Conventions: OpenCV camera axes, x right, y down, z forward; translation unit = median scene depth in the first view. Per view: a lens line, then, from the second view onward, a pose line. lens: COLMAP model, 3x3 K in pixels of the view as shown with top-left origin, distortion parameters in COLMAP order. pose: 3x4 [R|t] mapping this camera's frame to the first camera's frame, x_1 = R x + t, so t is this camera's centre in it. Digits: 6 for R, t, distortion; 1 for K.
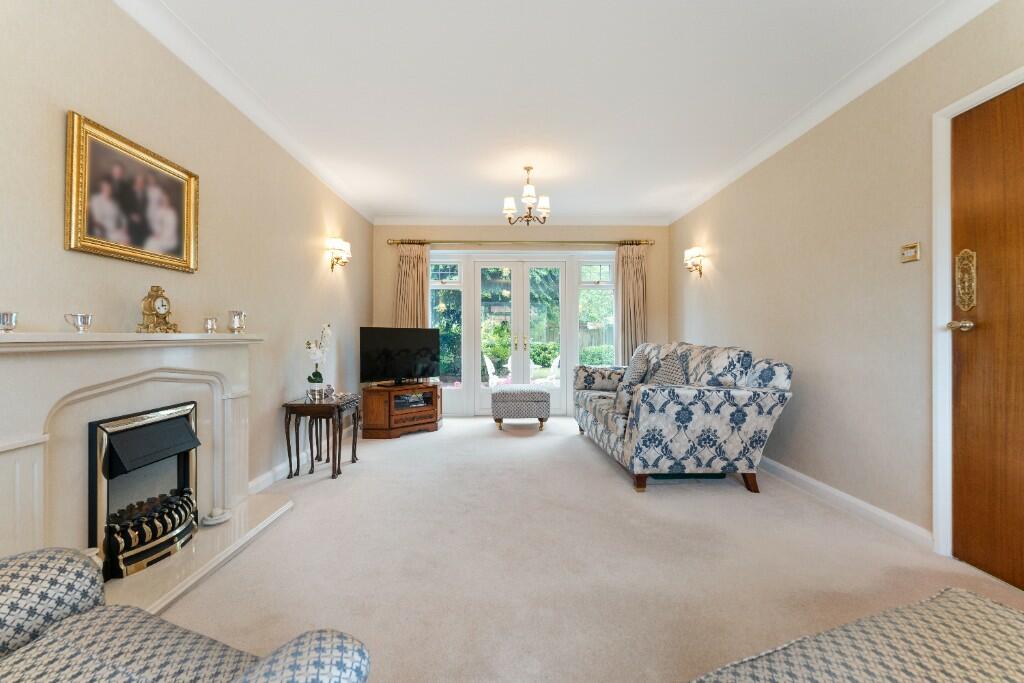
lens RADIAL K [[419.4, 0, 511.8], [0, 419.4, 330.8], [0, 0, 1]] dist [0.000114, 0.000236]
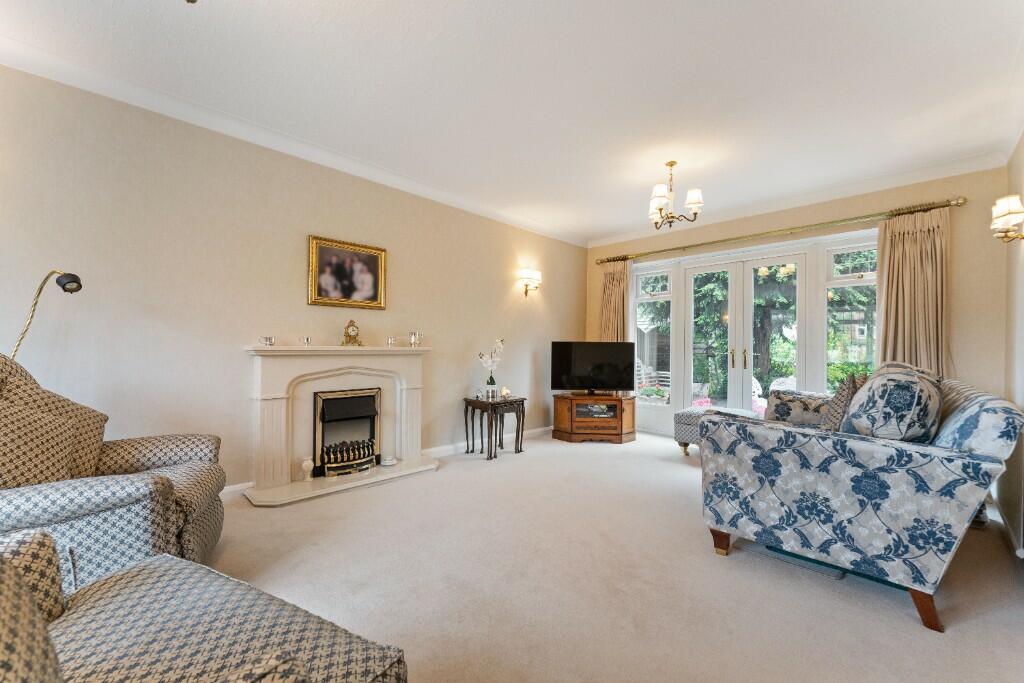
lens RADIAL K [[416.2, 0, 512.0], [0, 416.2, 341.5], [0, 0, 1]] dist [0.000648, 0.000224]
pose [[0.690732, -0.004481, -0.723097, 0.609231], [0.000188, 0.999982, -0.006017, -0.003279], [0.723111, 0.004020, 0.690720, 0.194456]]
